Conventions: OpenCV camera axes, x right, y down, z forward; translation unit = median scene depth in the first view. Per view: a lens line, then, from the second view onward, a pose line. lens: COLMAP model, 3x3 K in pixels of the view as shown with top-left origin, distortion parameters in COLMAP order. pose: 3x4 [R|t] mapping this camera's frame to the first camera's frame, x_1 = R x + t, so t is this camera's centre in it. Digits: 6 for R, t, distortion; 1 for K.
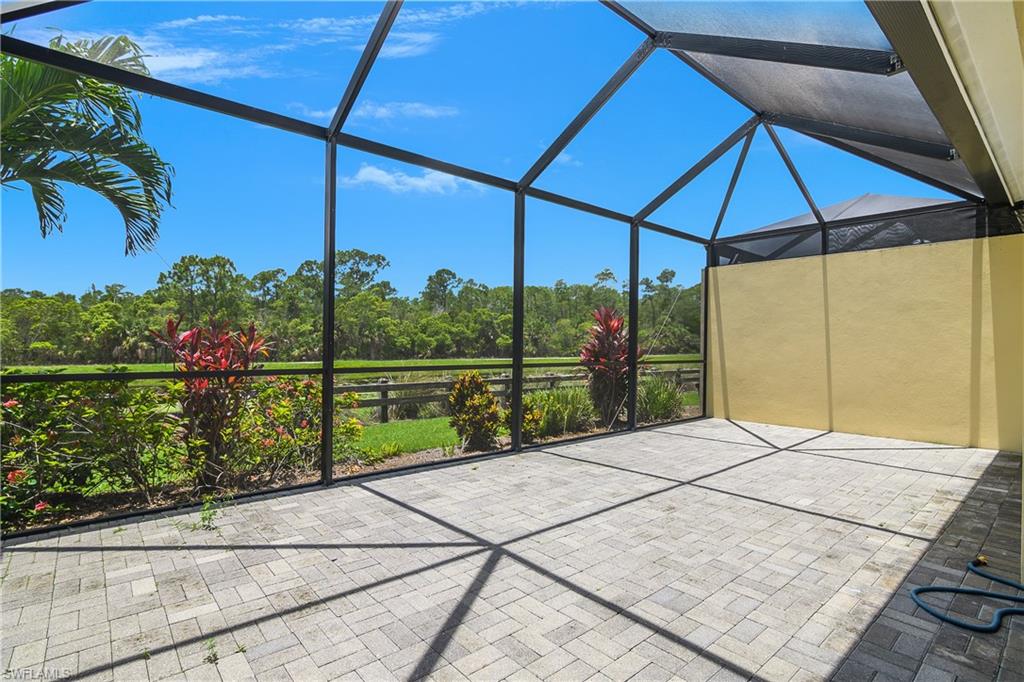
lens RADIAL K [[515.6, 0, 510.9], [0, 515.6, 339.0], [0, 0, 1]] dist [-0.023492, 0.001622]
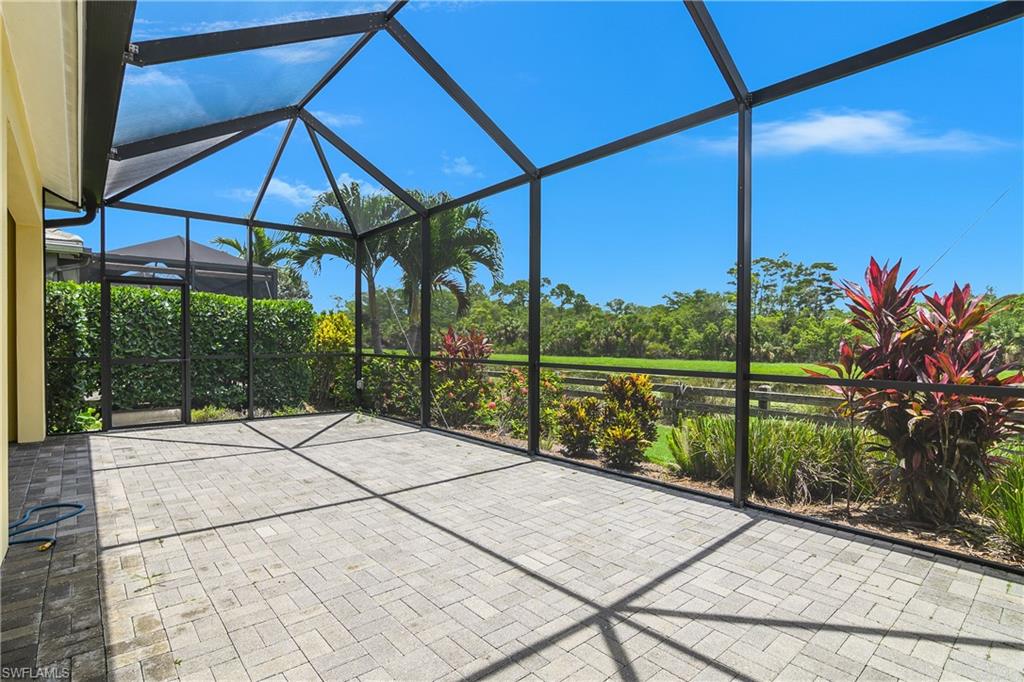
lens RADIAL K [[515.6, 0, 505.6], [0, 515.6, 343.8], [0, 0, 1]] dist [-0.023492, 0.001622]
pose [[-0.030579, -0.004593, -0.999522, 1.385999], [0.005684, 0.999972, -0.004769, 0.025724], [0.999516, -0.005827, -0.030552, 1.412767]]
